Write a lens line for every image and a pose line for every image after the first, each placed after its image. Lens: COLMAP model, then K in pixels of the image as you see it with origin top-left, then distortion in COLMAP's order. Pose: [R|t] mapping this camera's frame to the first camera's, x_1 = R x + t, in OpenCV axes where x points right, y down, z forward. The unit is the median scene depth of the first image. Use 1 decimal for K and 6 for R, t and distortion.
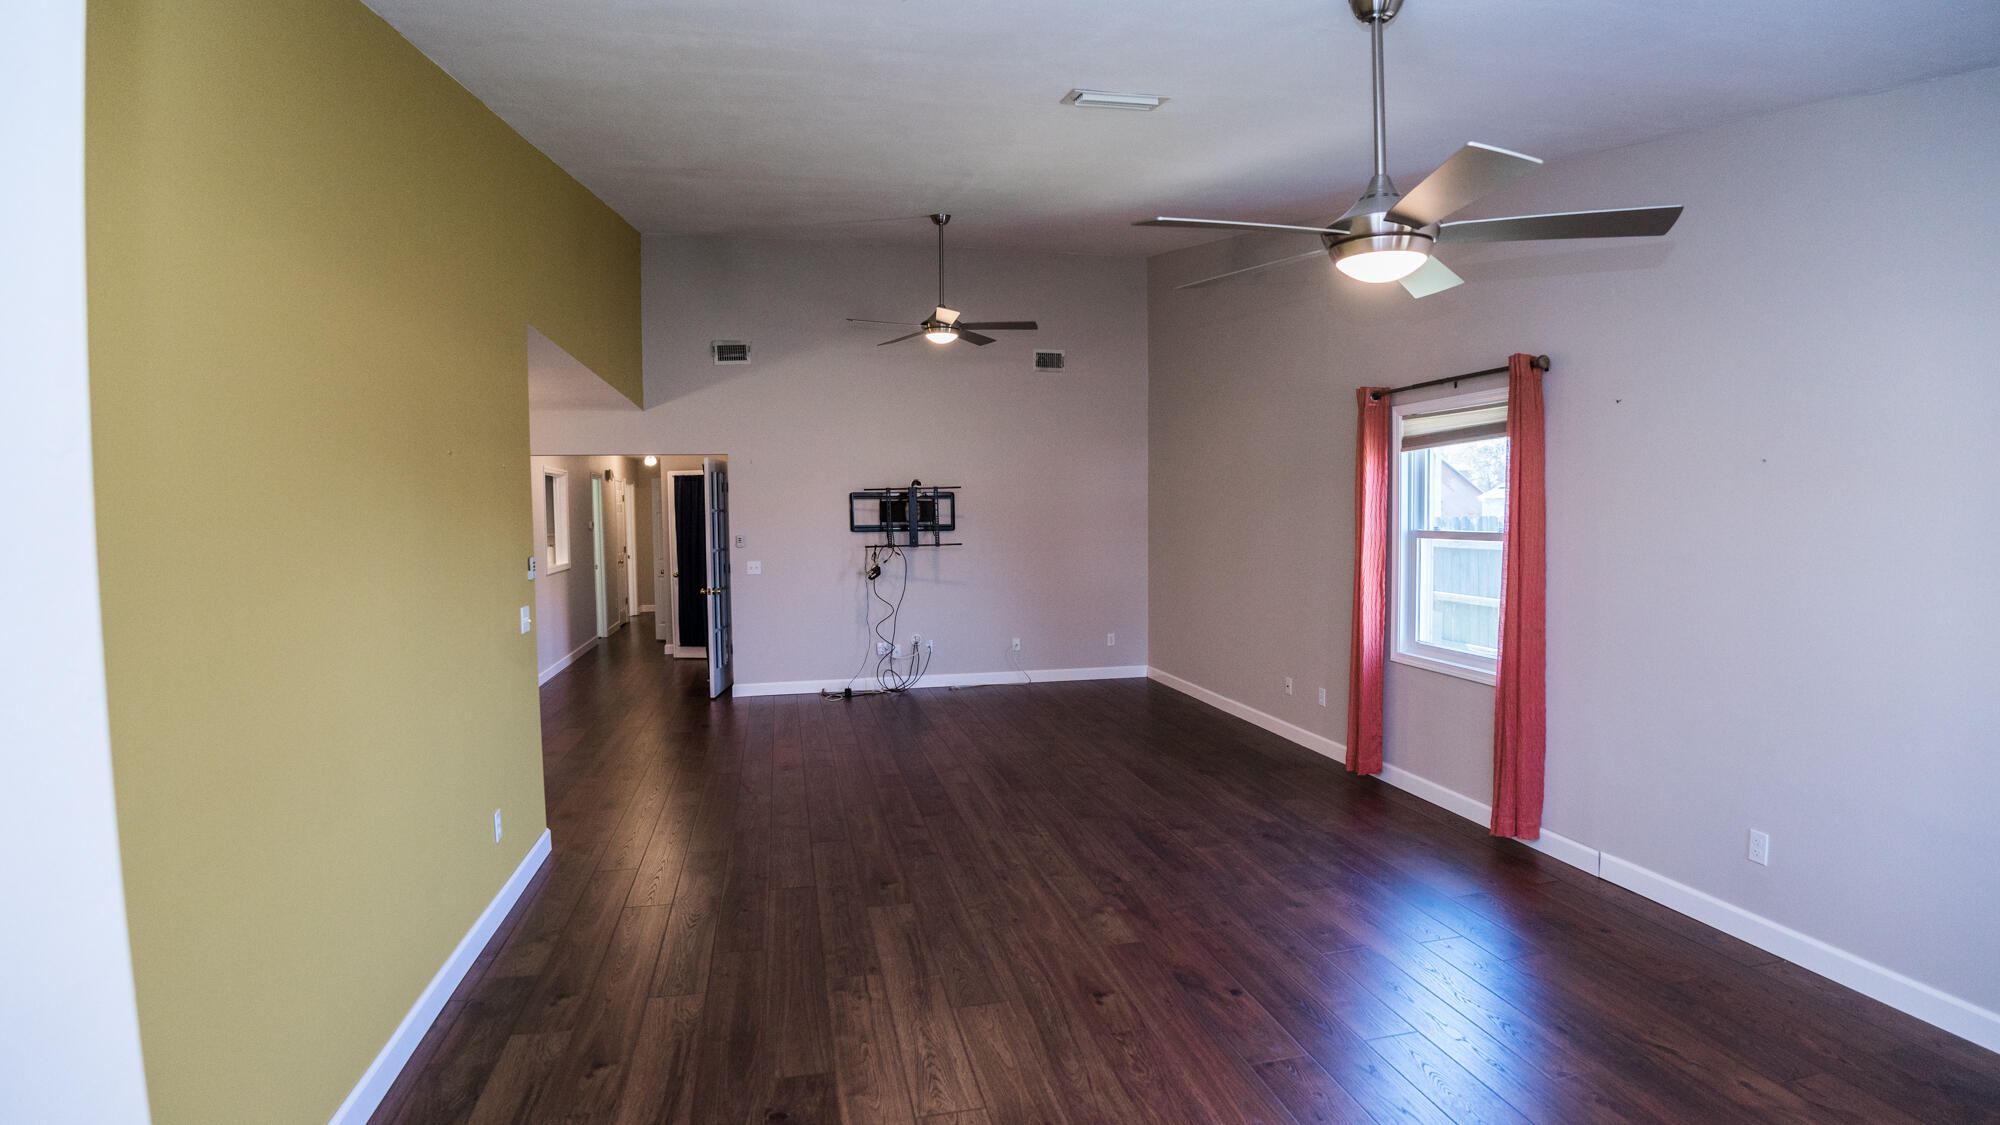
lens RADIAL K [[942.1, 0, 996.1], [0, 942.1, 571.2], [0, 0, 1]] dist [-0.062313, 0.000310]
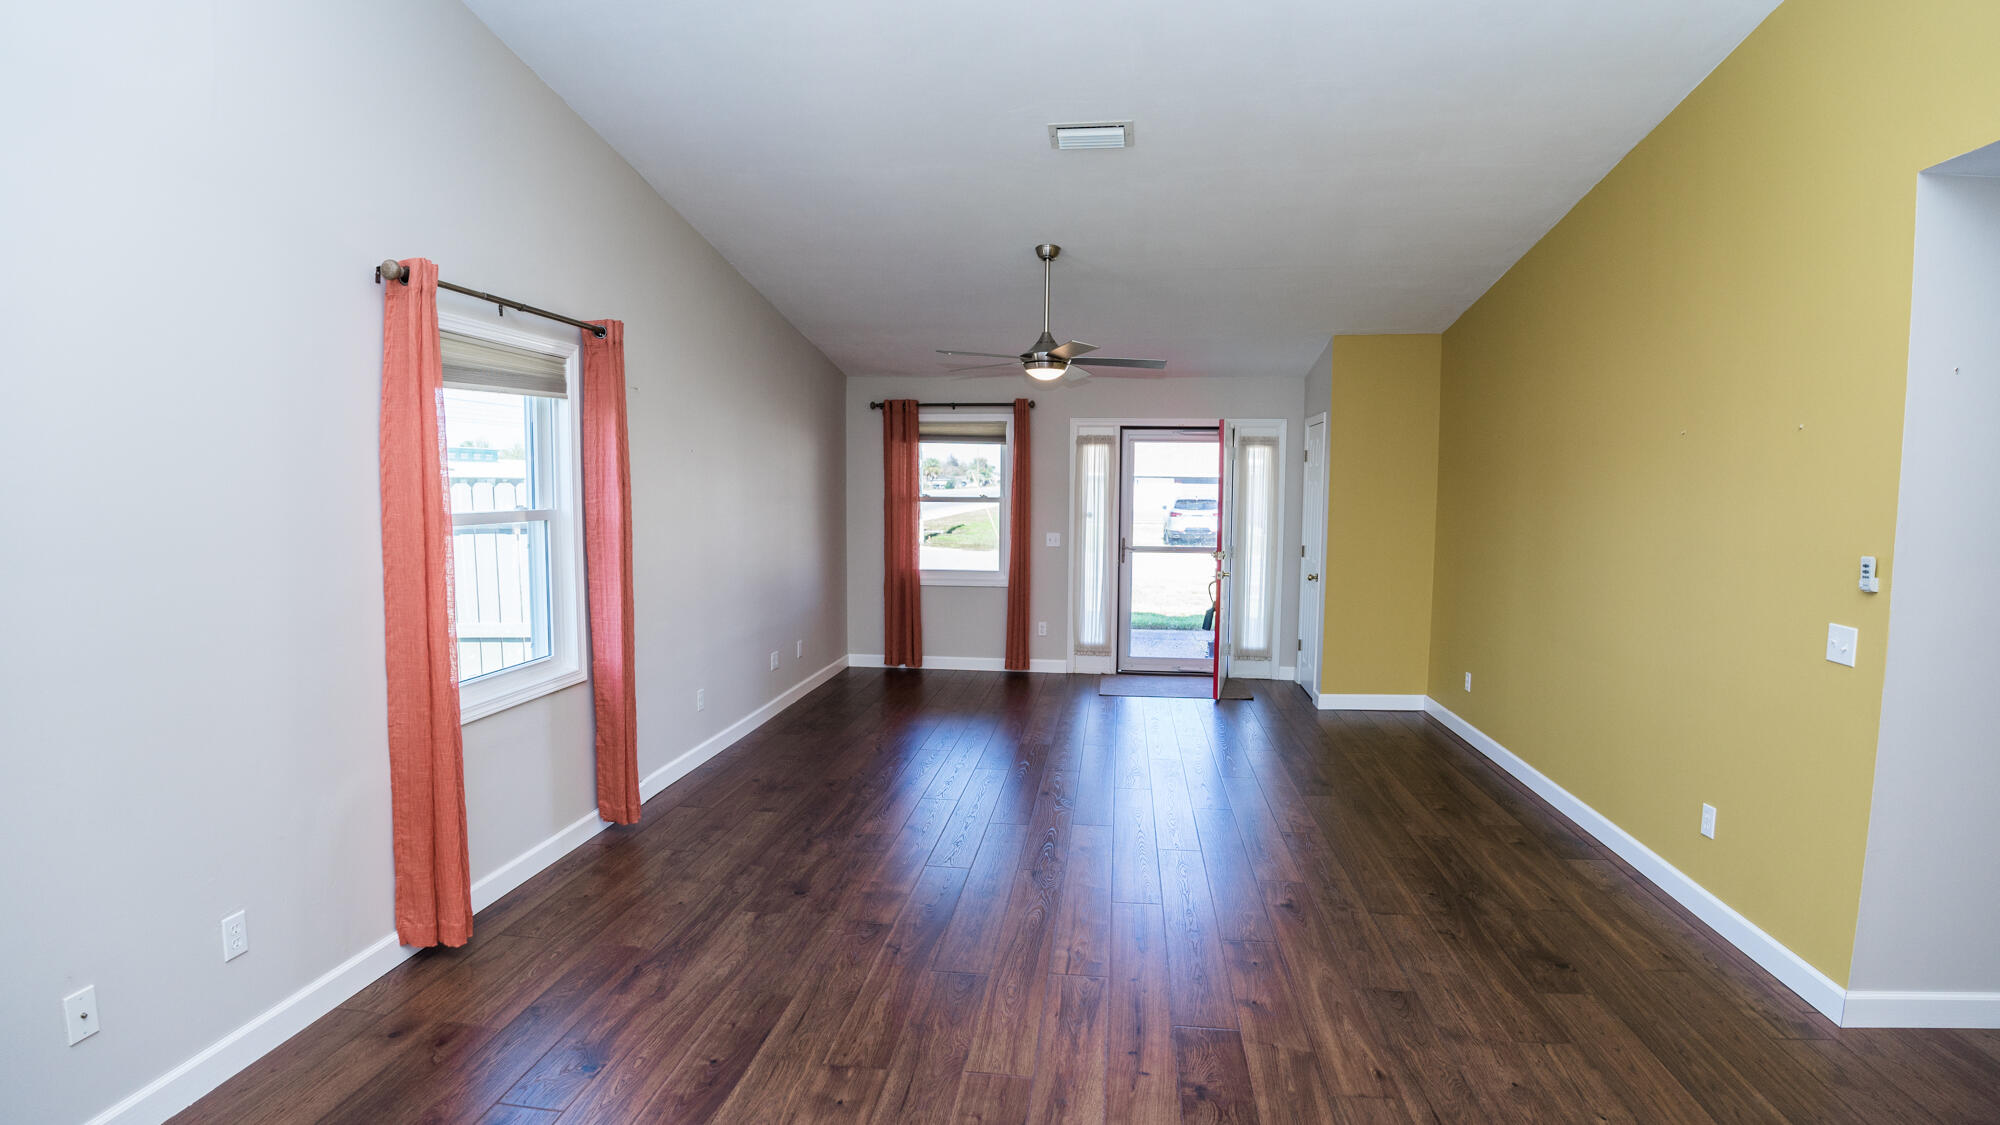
lens RADIAL K [[1042.8, 0, 1000.0], [0, 1042.8, 562.5], [0, 0, 1]] dist [-0.075527, 0.000444]
pose [[-0.947645, -0.021915, 0.318573, -0.098291], [0.021384, 0.991048, 0.131785, -0.072535], [-0.318609, 0.131698, -0.938693, 1.185119]]
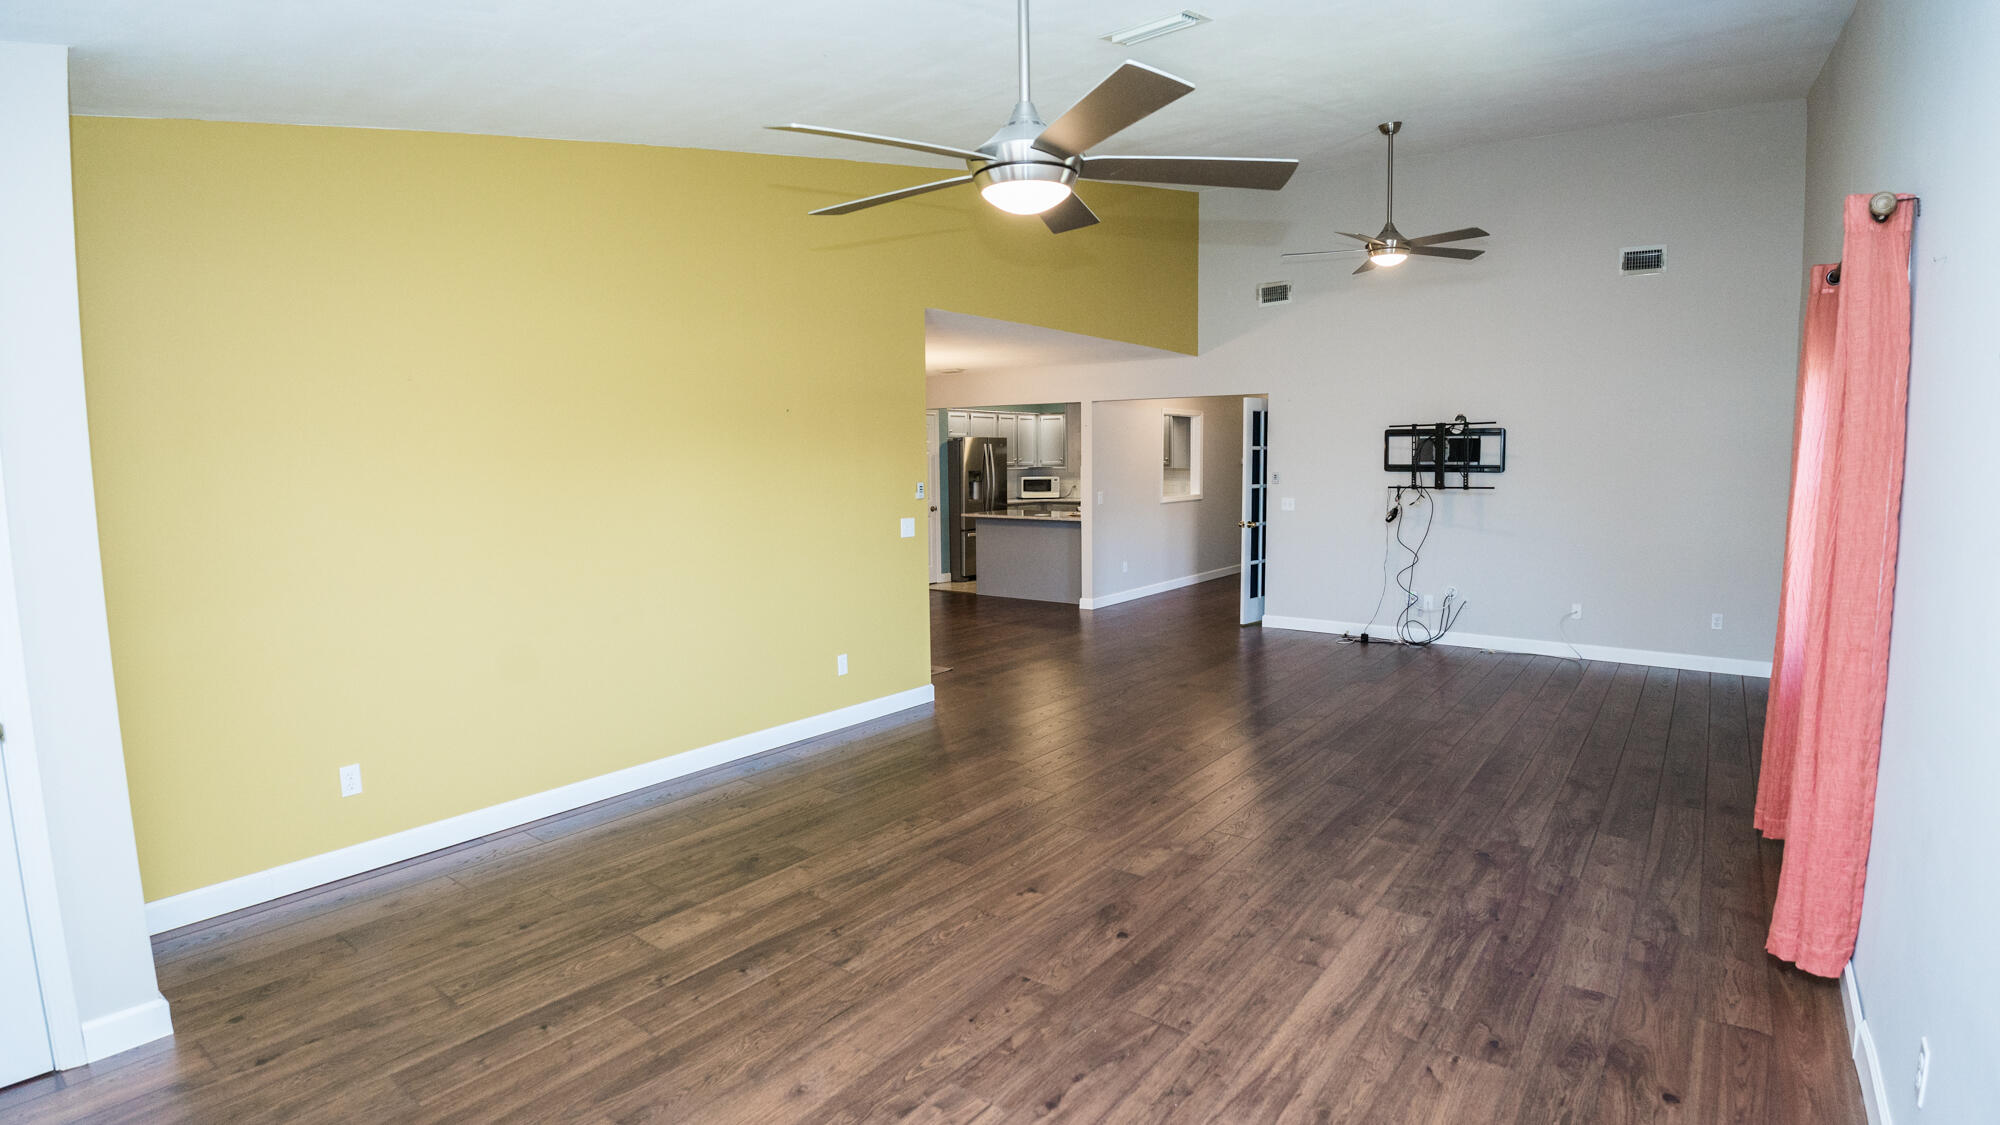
lens RADIAL K [[942.1, 0, 996.1], [0, 942.1, 571.2], [0, 0, 1]] dist [-0.062313, 0.000310]
pose [[0.656784, 0.095709, -0.747980, 0.401041], [-0.045168, 0.995125, 0.087673, -0.007984], [0.752724, -0.023798, 0.657905, 0.111796]]
